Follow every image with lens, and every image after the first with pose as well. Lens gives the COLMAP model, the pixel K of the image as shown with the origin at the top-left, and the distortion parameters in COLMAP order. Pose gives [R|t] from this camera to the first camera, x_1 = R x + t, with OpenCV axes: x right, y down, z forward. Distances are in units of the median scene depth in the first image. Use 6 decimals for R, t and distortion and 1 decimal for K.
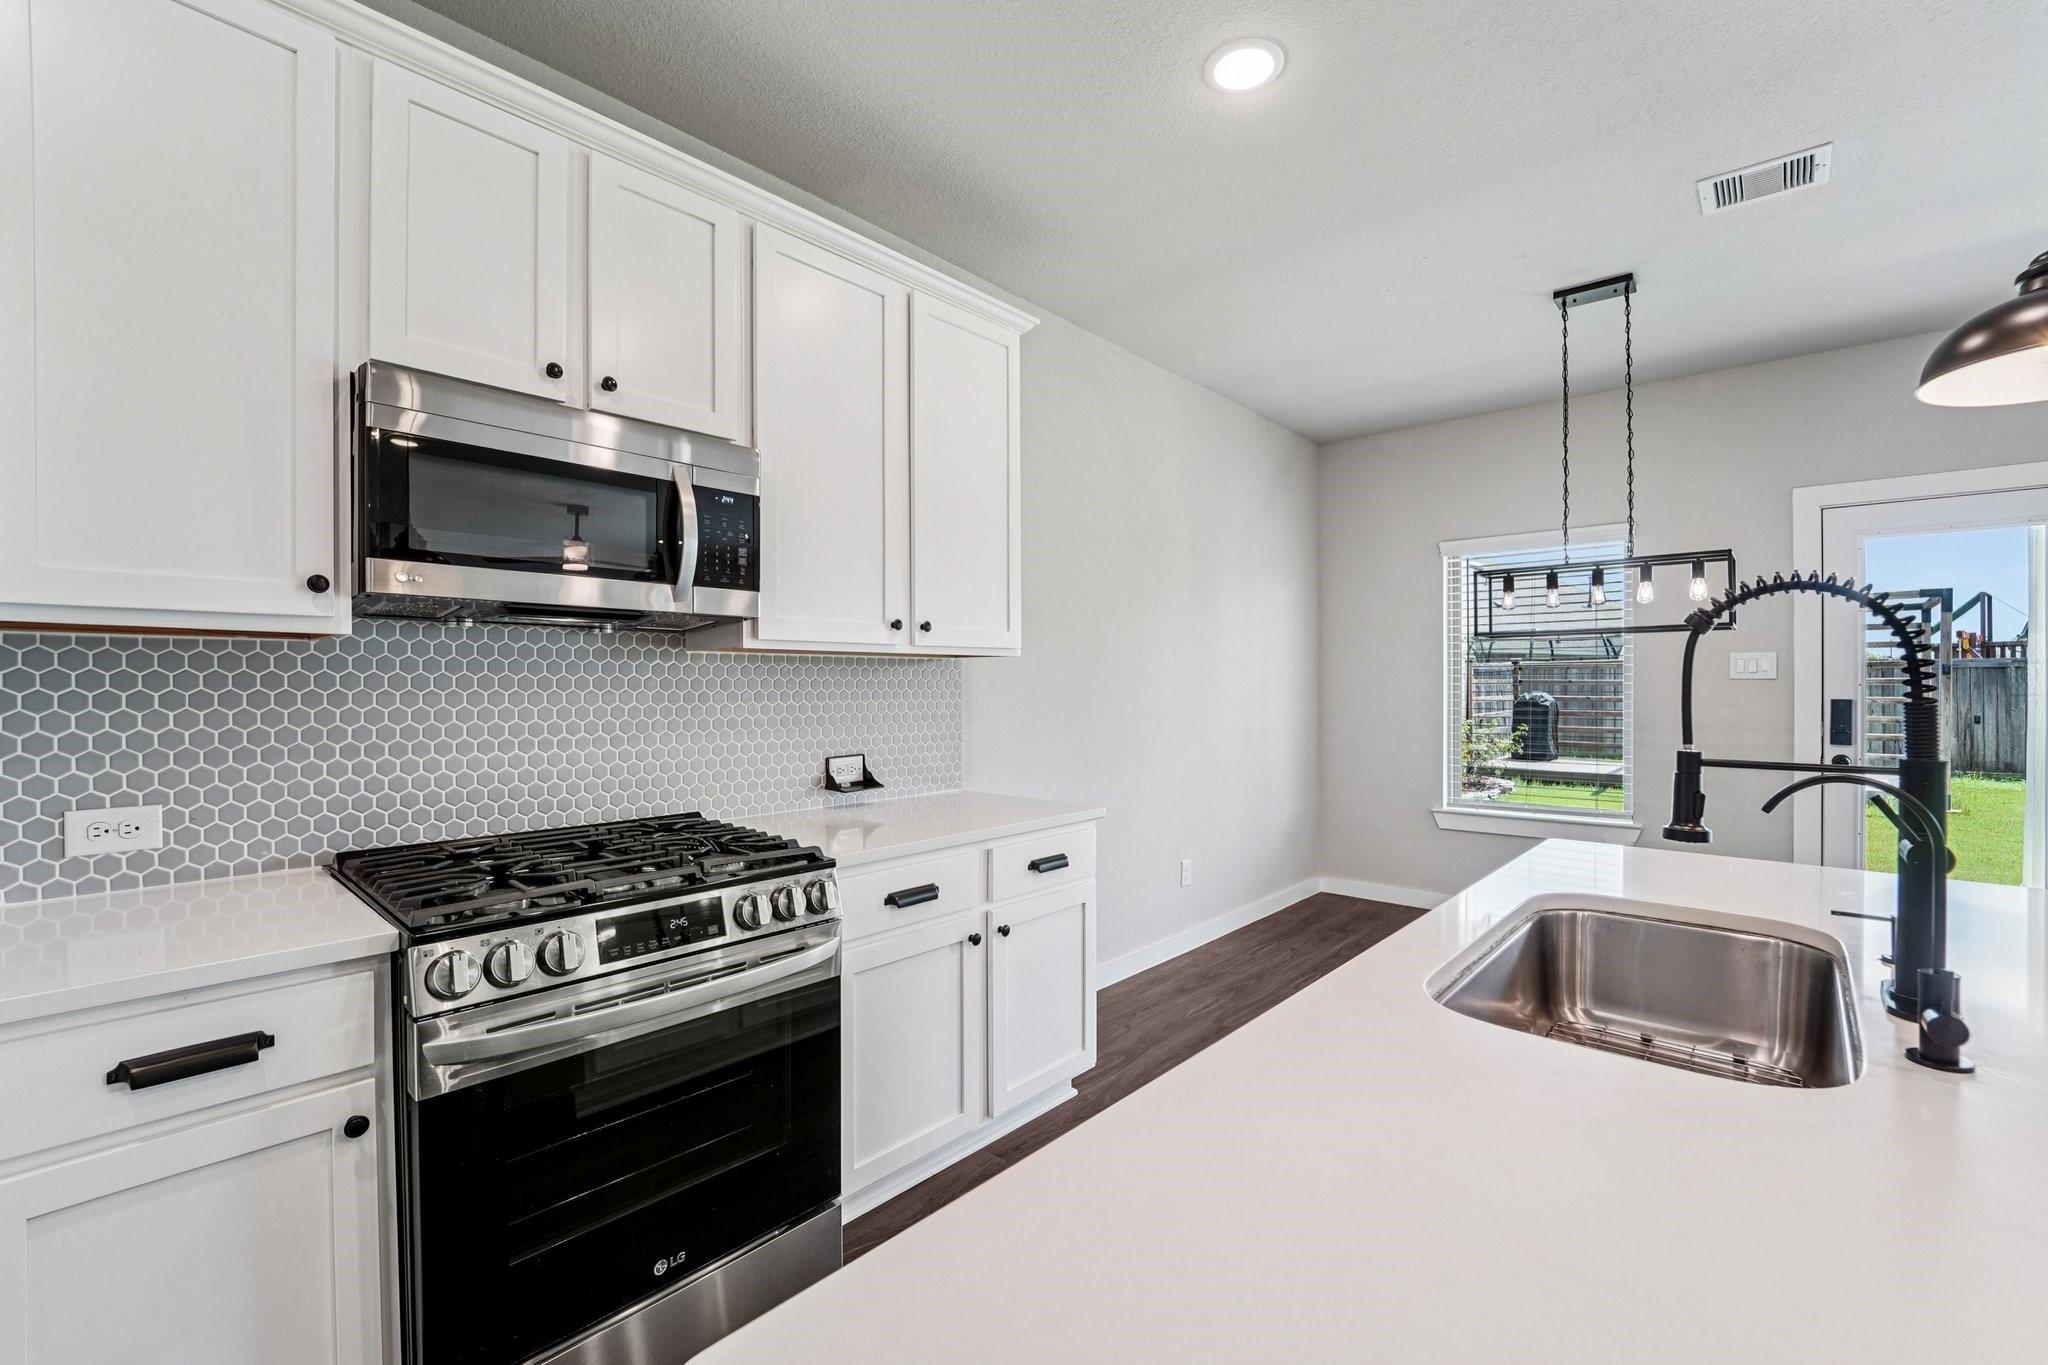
lens RADIAL K [[846.4, 0, 1024.0], [0, 846.4, 682.5], [0, 0, 1]] dist [-0.001277, -0.000171]
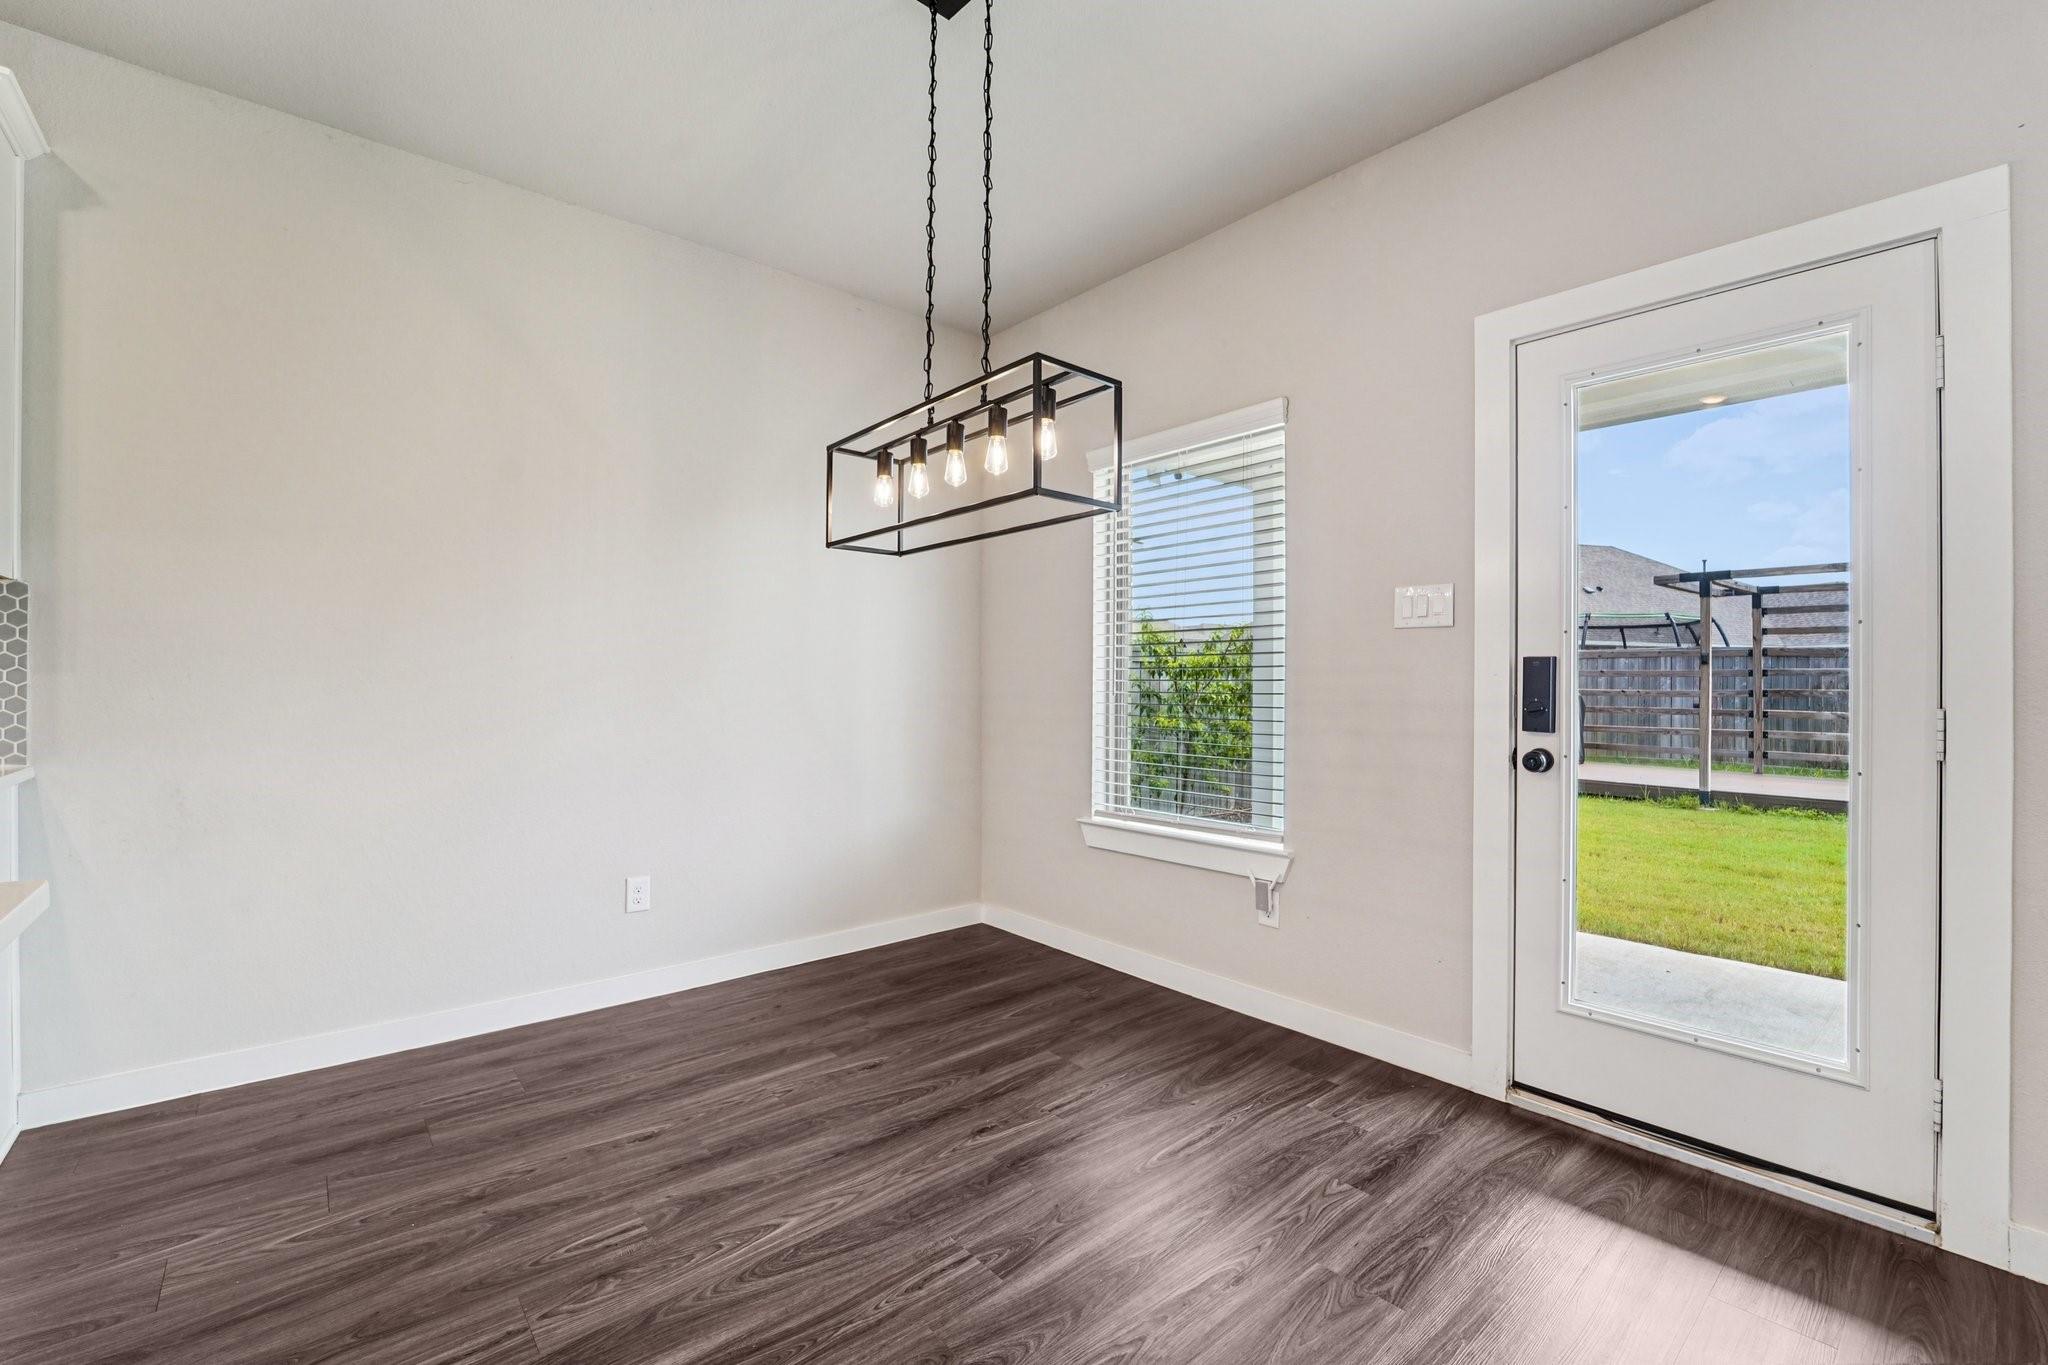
lens RADIAL K [[818.3, 0, 1024.0], [0, 818.3, 682.5], [0, 0, 1]] dist [0.000165, -0.000010]
pose [[0.986026, 0.000528, -0.166592, 0.675953], [-0.000977, 0.999996, -0.002610, 0.038967], [0.166590, 0.002736, 0.986022, 0.353138]]
